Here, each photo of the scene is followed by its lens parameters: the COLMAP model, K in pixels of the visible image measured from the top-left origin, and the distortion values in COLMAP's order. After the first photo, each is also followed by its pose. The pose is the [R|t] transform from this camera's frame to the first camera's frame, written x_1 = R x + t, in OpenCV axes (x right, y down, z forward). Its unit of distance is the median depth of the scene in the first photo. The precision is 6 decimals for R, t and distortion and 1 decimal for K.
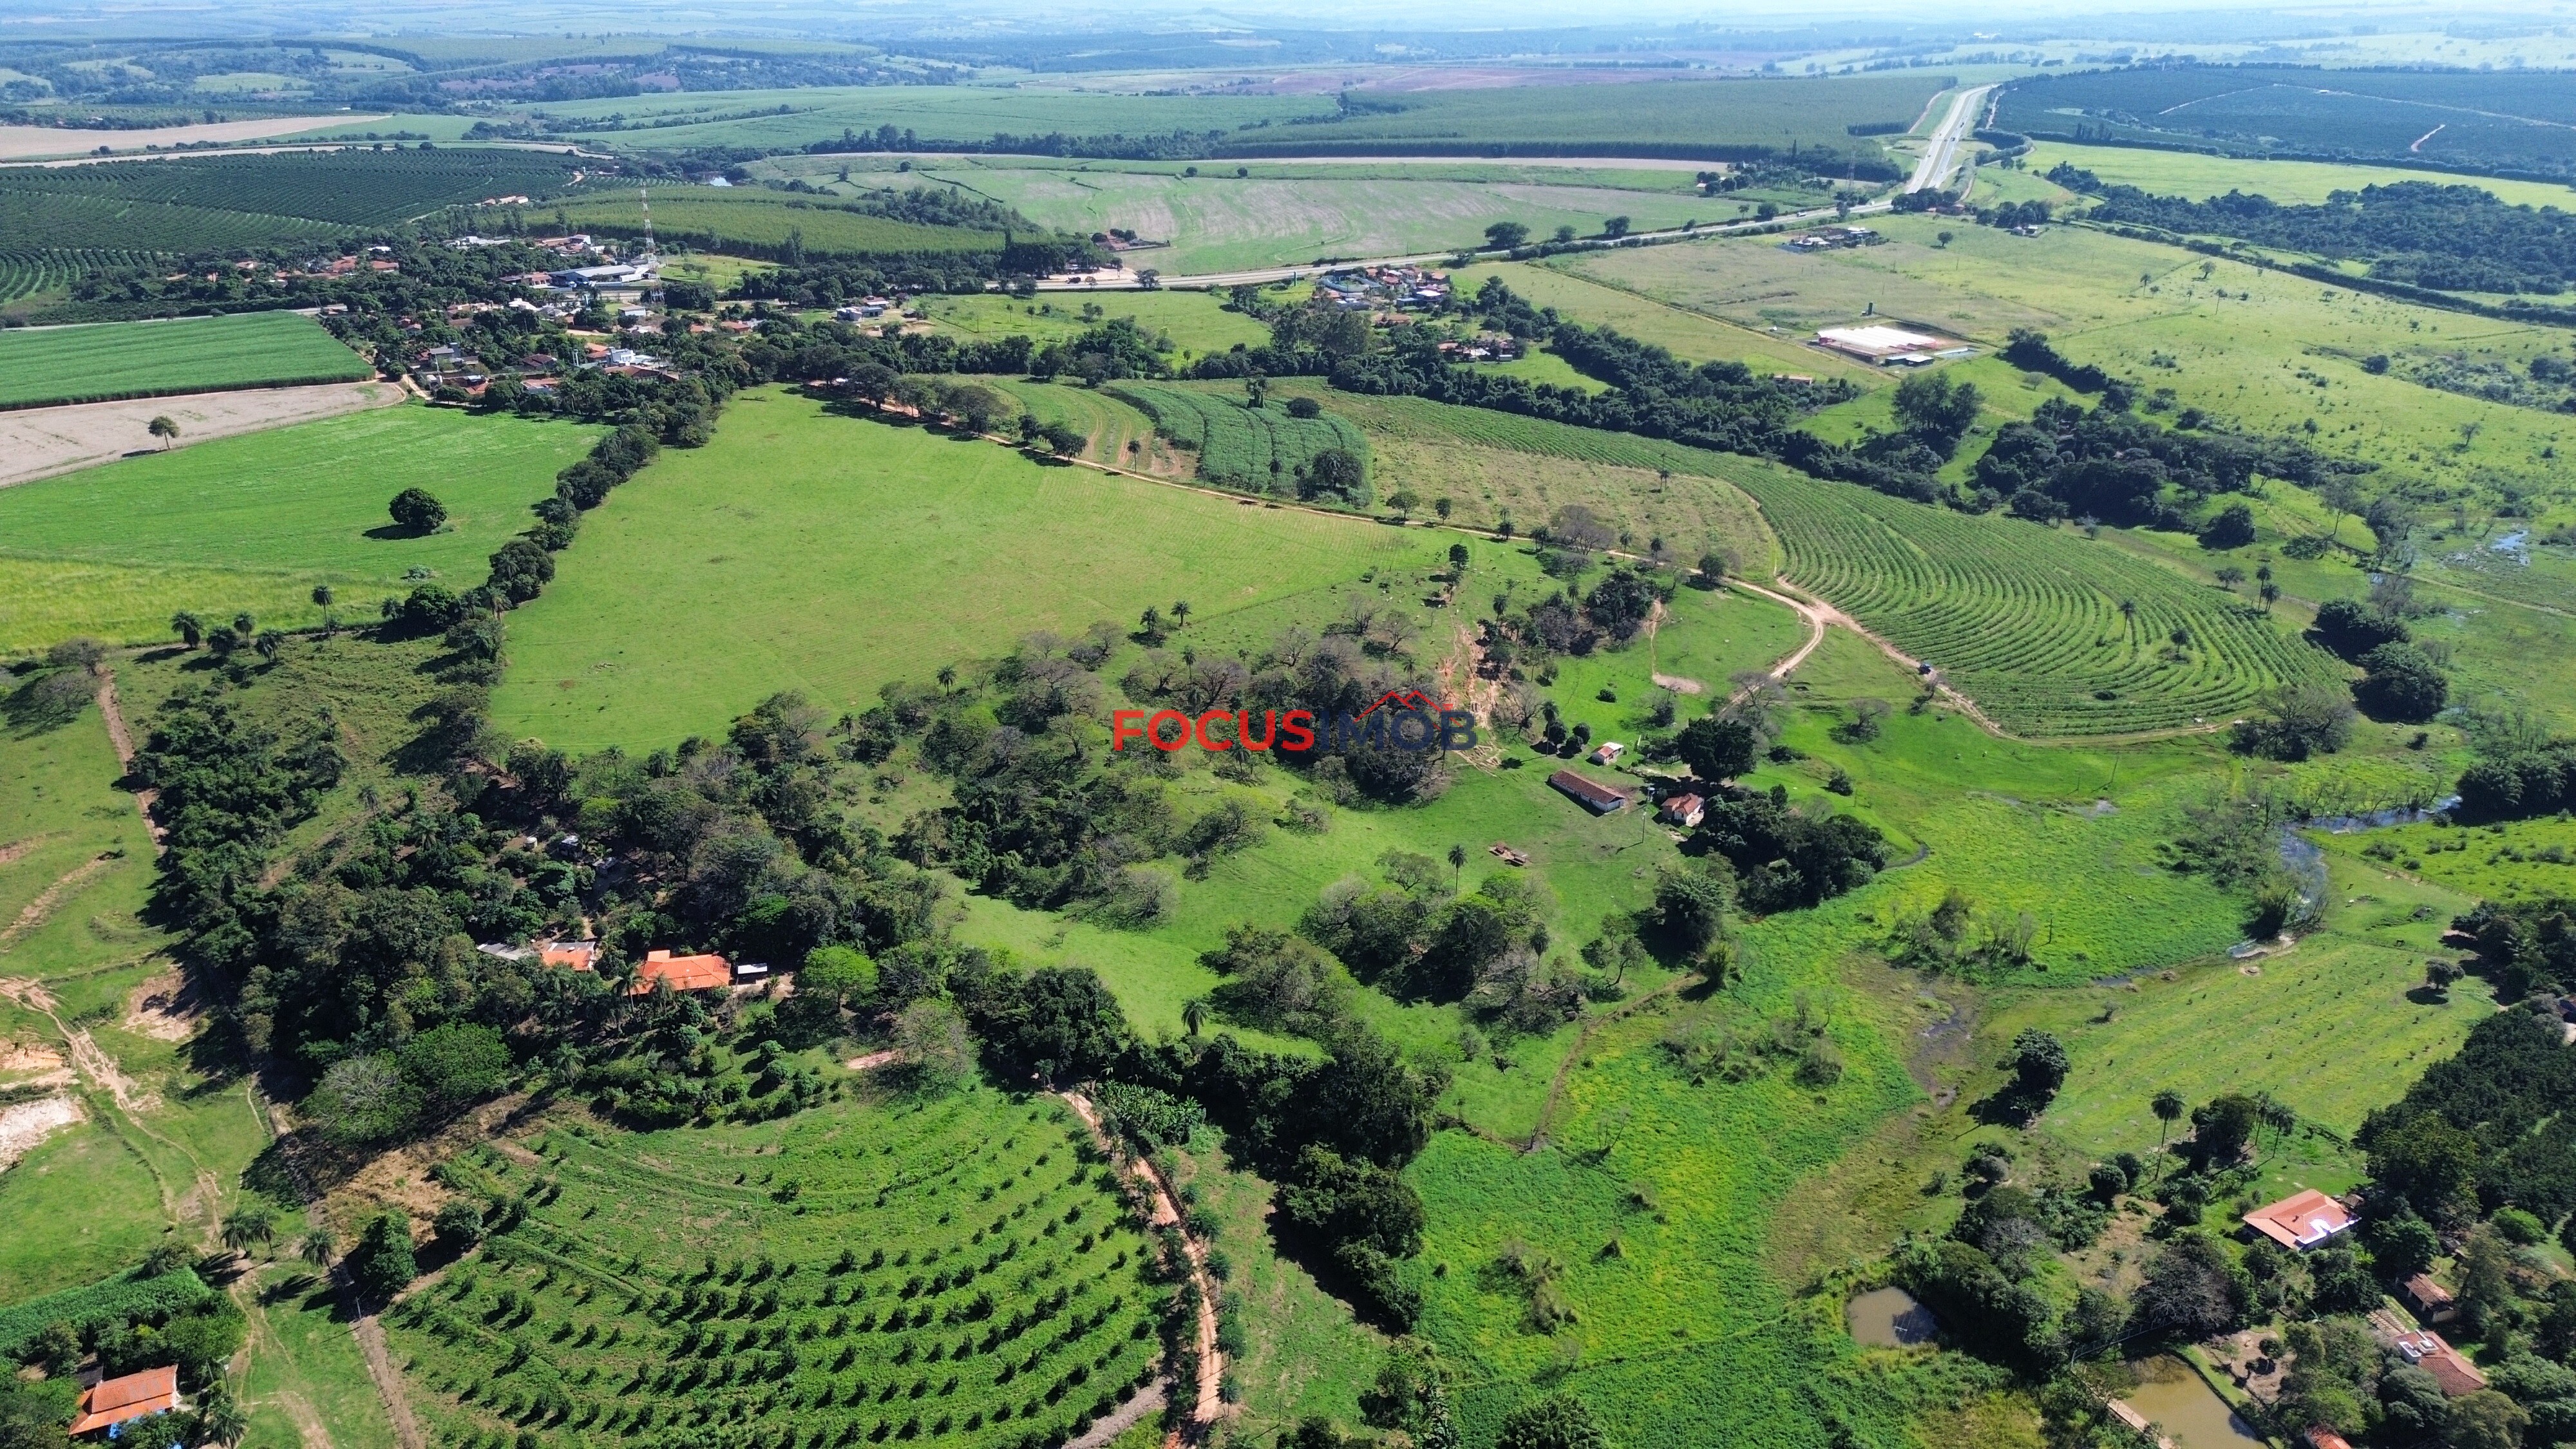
lens RADIAL K [[1825.2, 0, 1287.8], [0, 1825.2, 686.1], [0, 0, 1]] dist [0.072724, -0.070900]
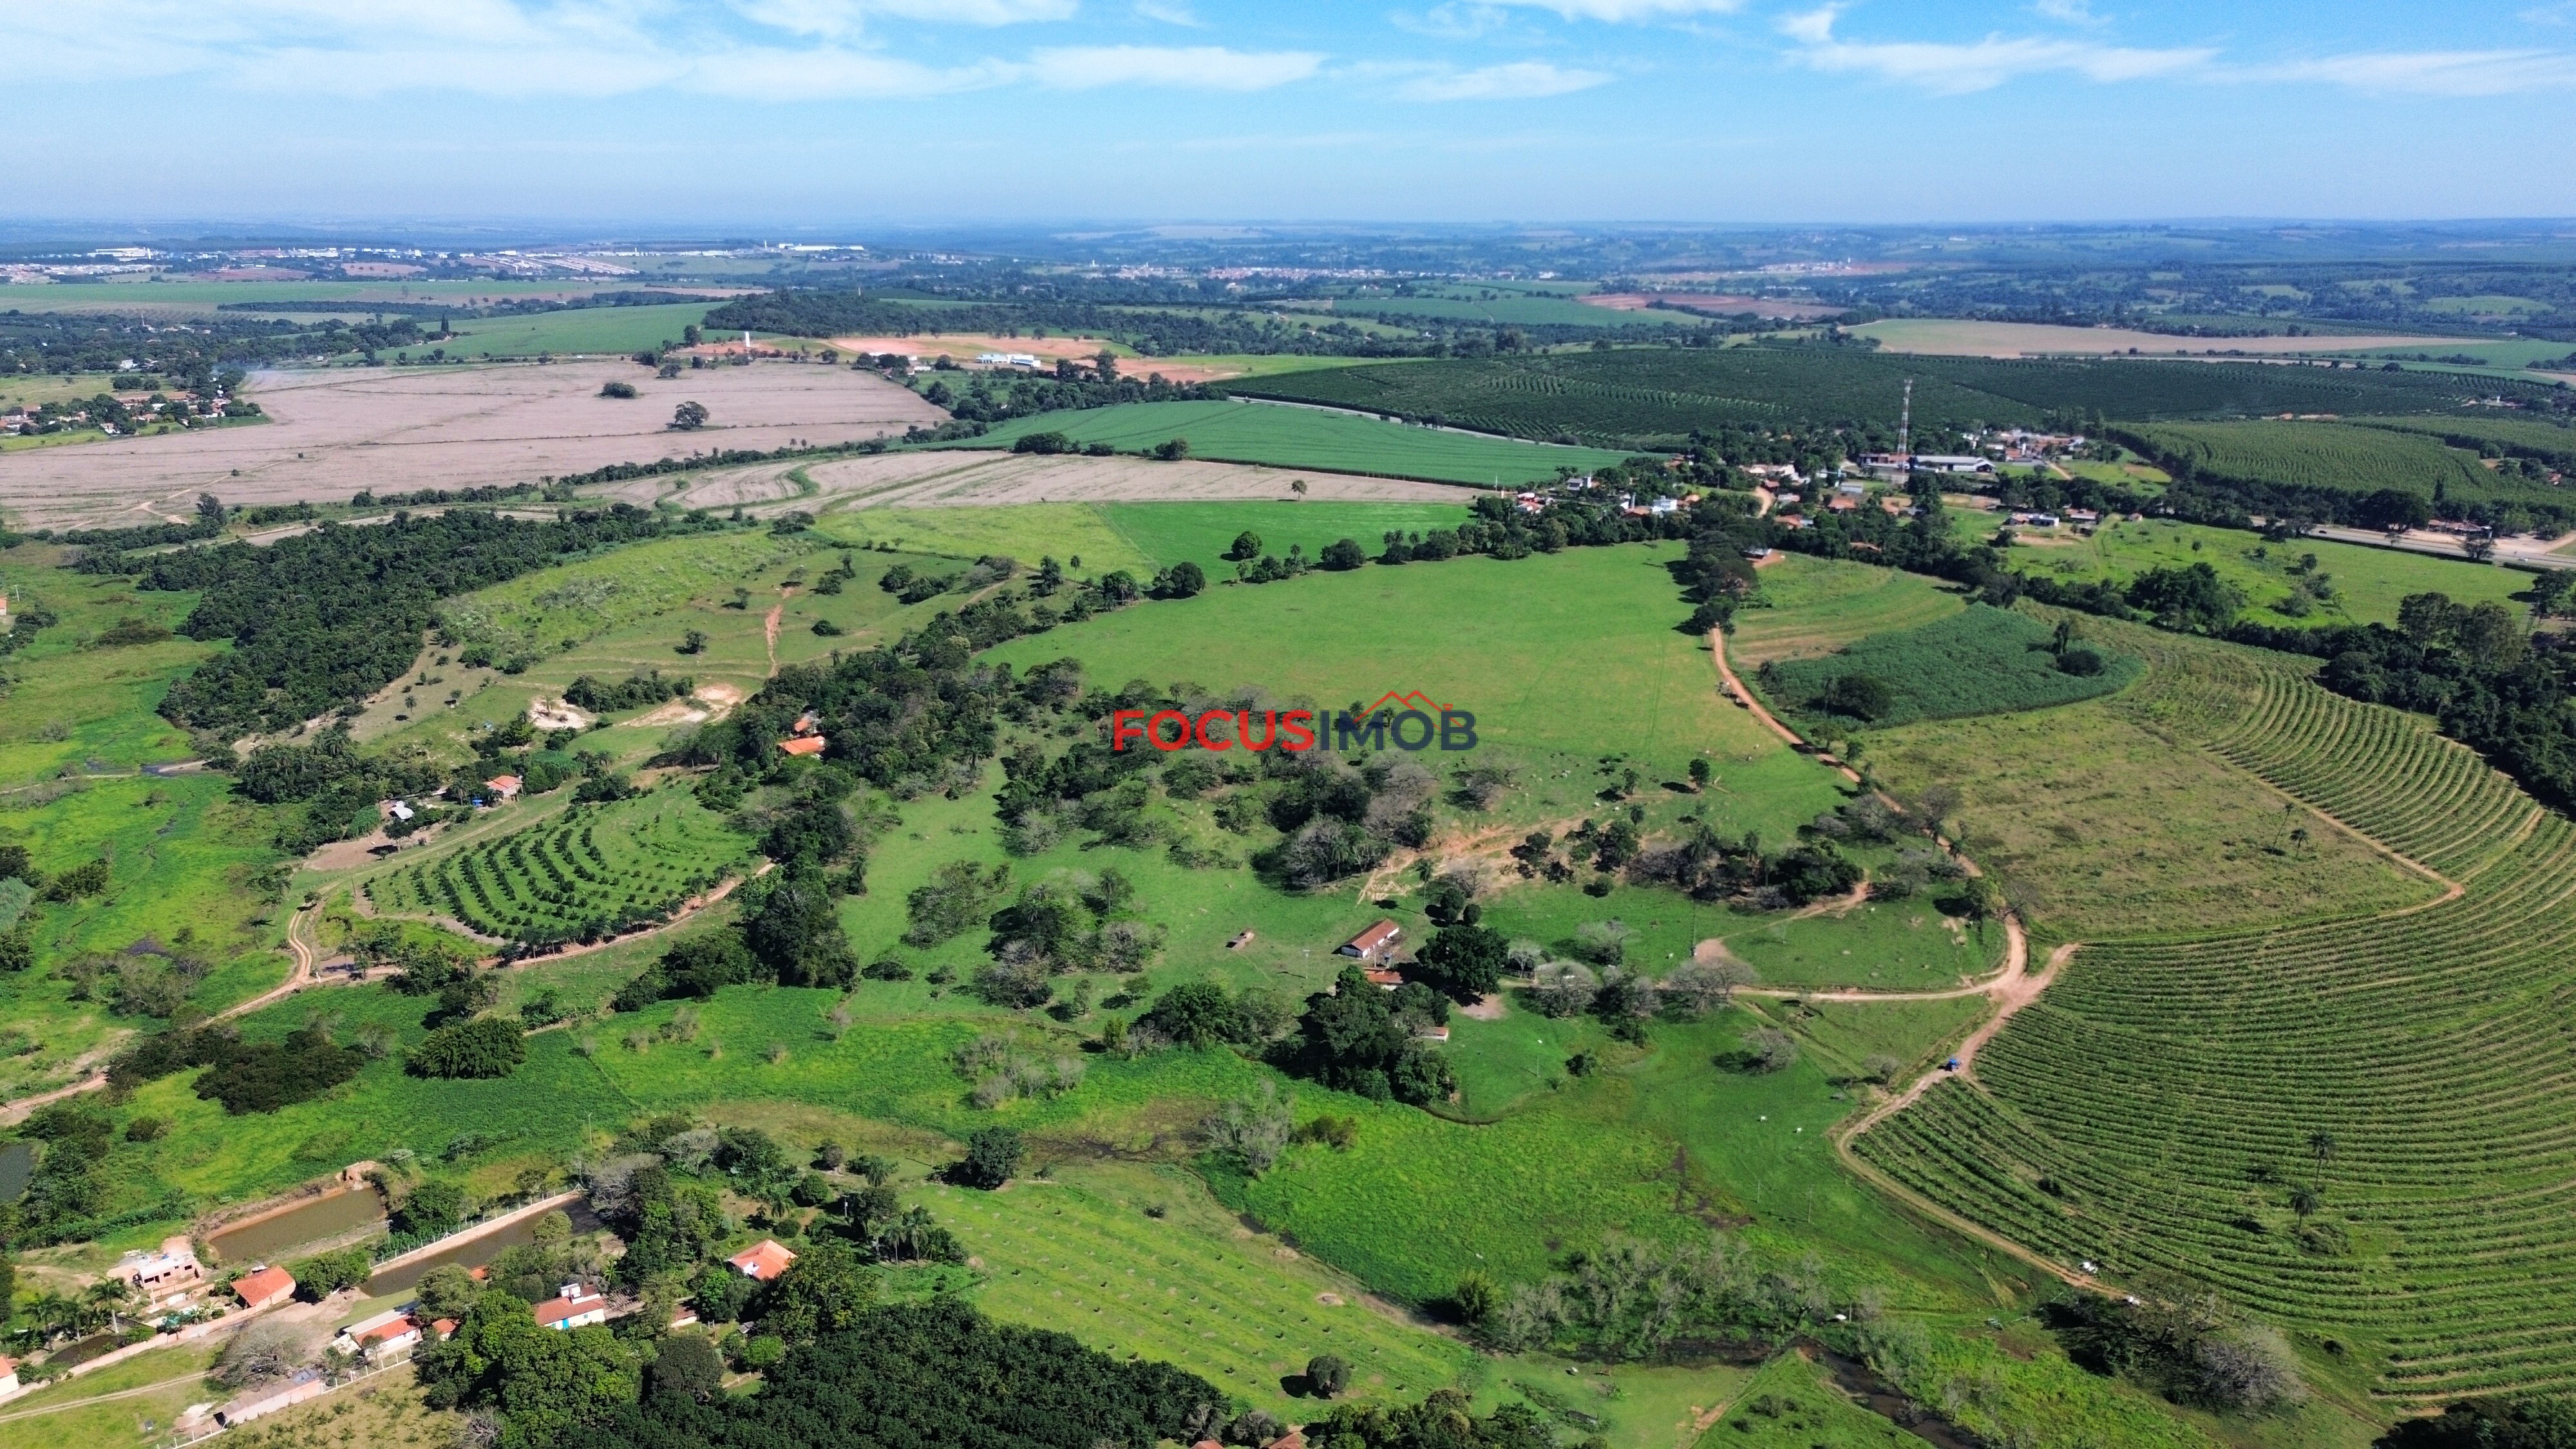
lens RADIAL K [[1825.2, 0, 1287.8], [0, 1825.2, 686.1], [0, 0, 1]] dist [0.072724, -0.070900]
pose [[0.381770, 0.228735, -0.895507, 0.919223], [-0.326201, 0.939889, 0.101006, -0.149331], [0.864780, 0.253554, 0.433434, 0.402963]]
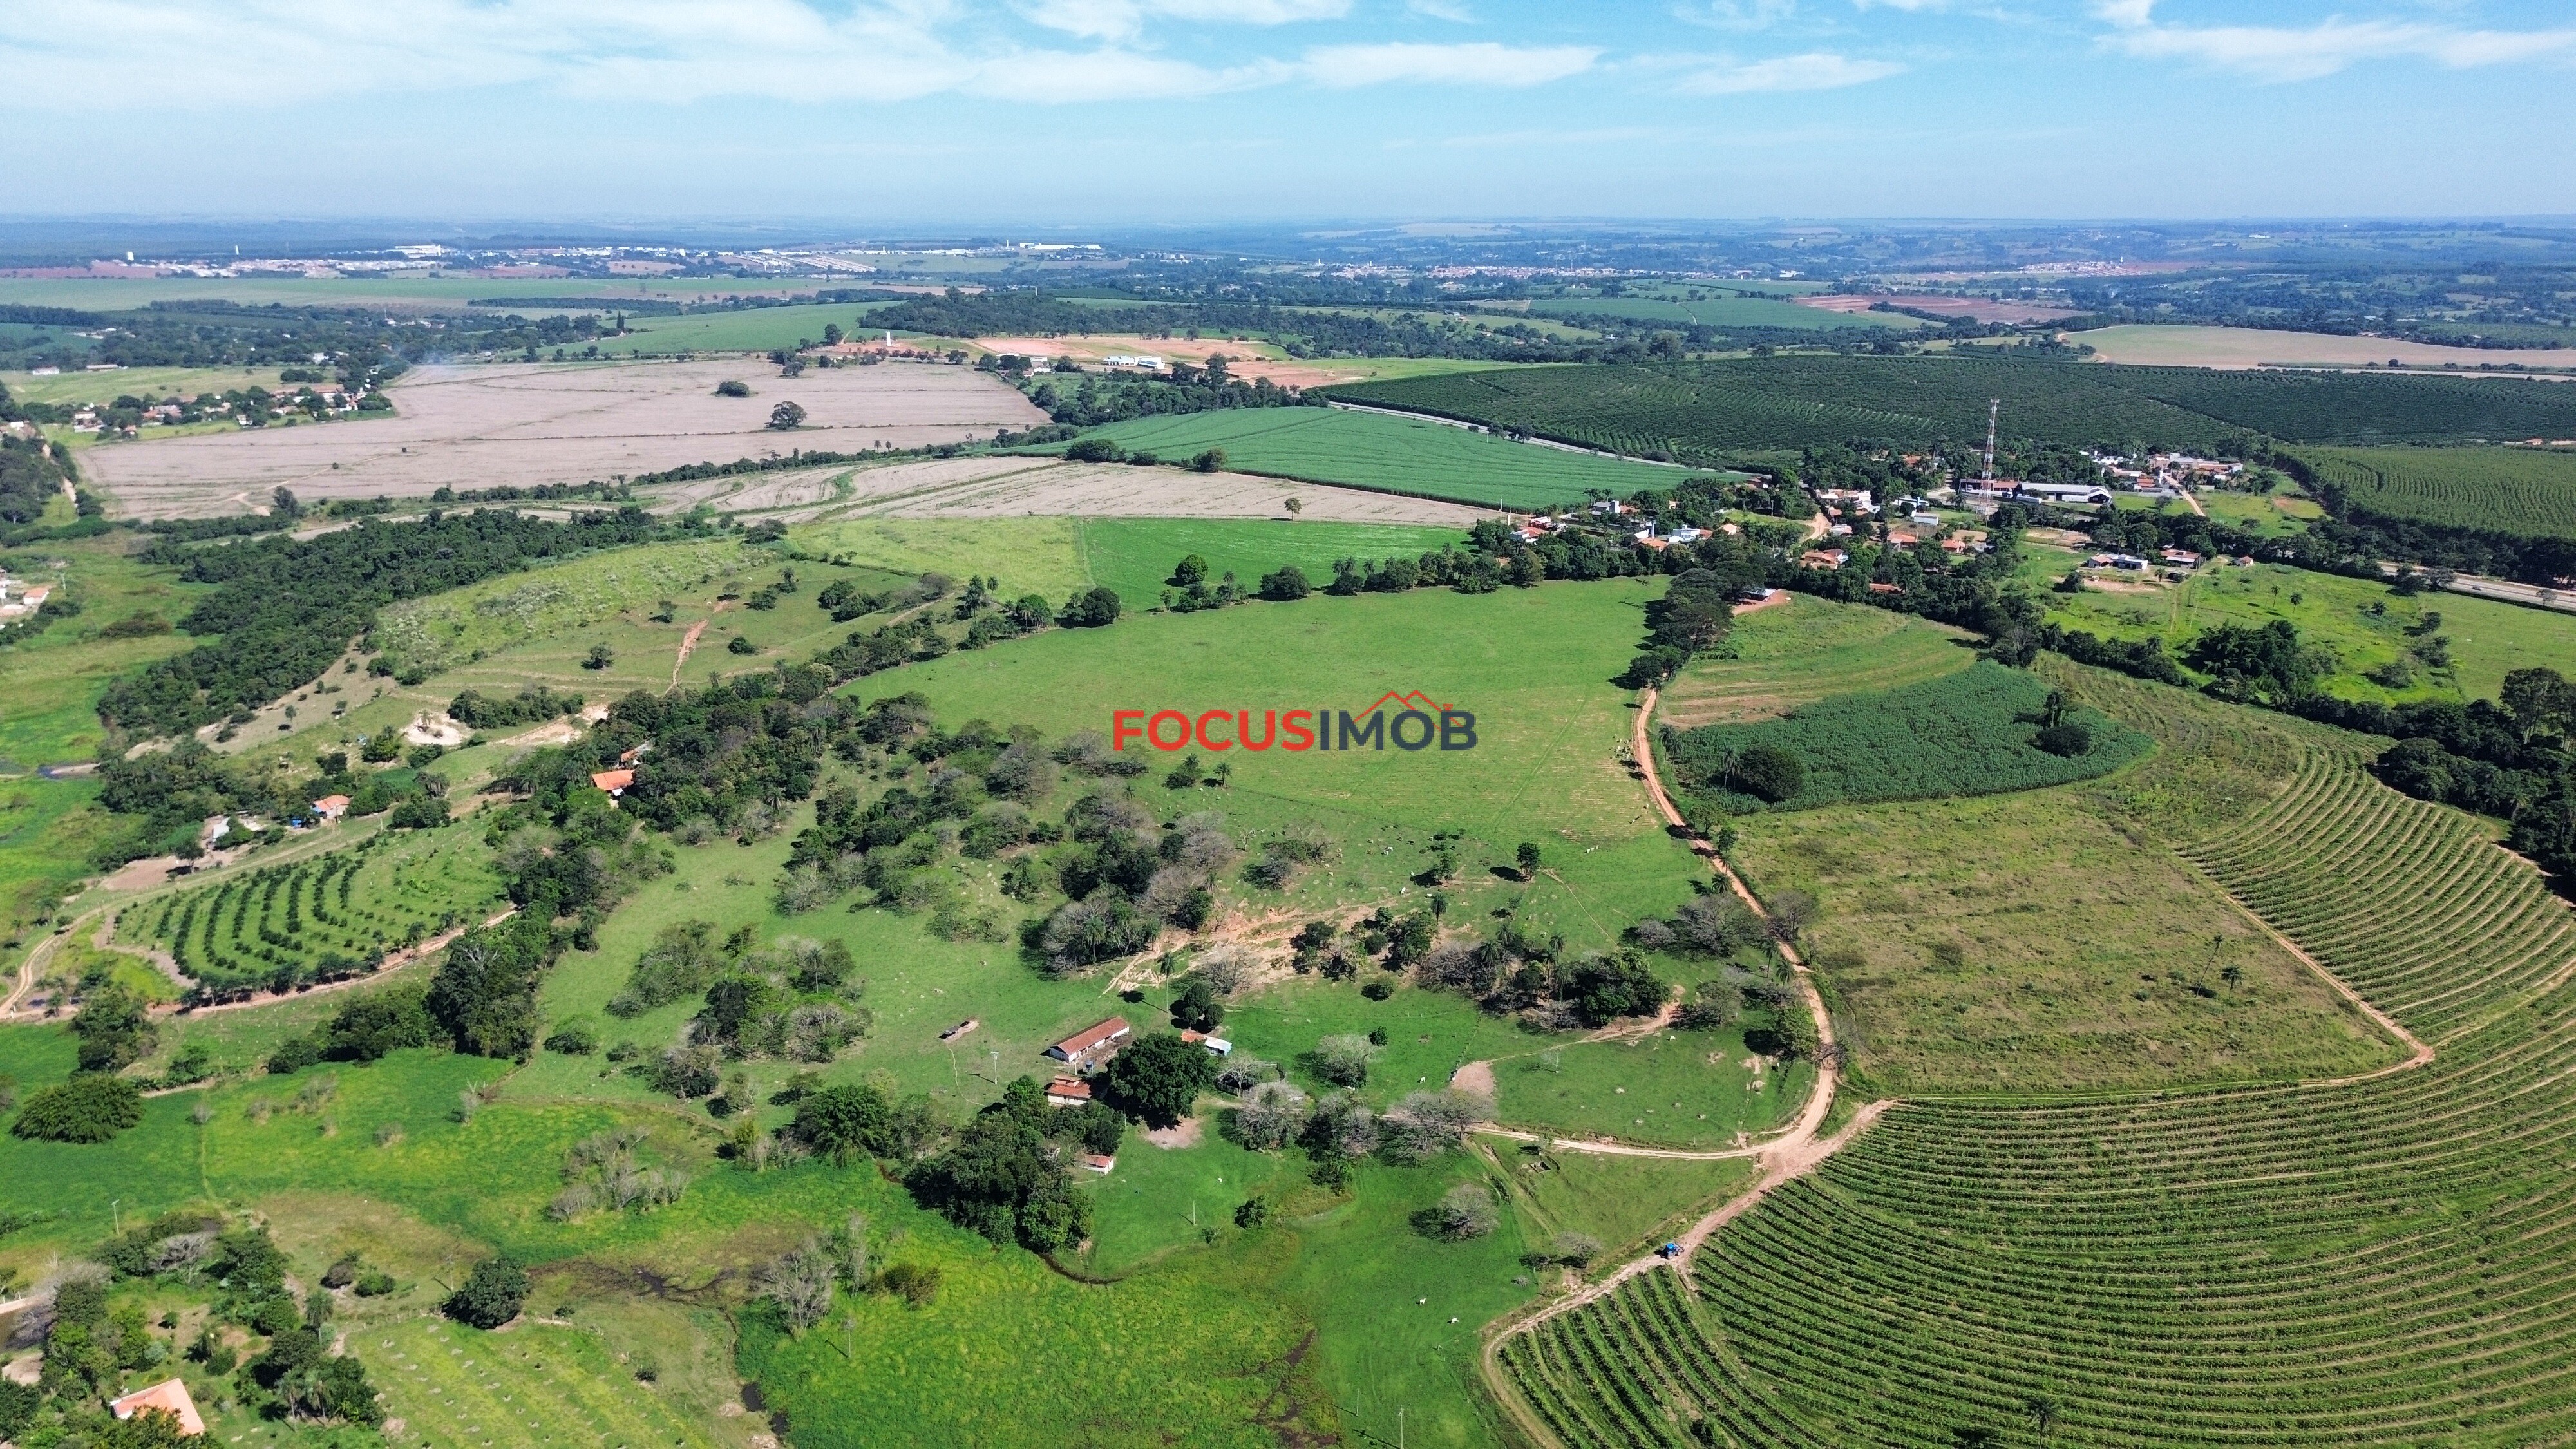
lens RADIAL K [[1835.0, 0, 1286.8], [0, 1835.0, 688.1], [0, 0, 1]] dist [0.070650, -0.070566]
pose [[0.249278, 0.240516, -0.938090, 0.887628], [-0.341997, 0.928119, 0.147081, -0.243007], [0.906034, 0.284160, 0.313615, 0.648974]]
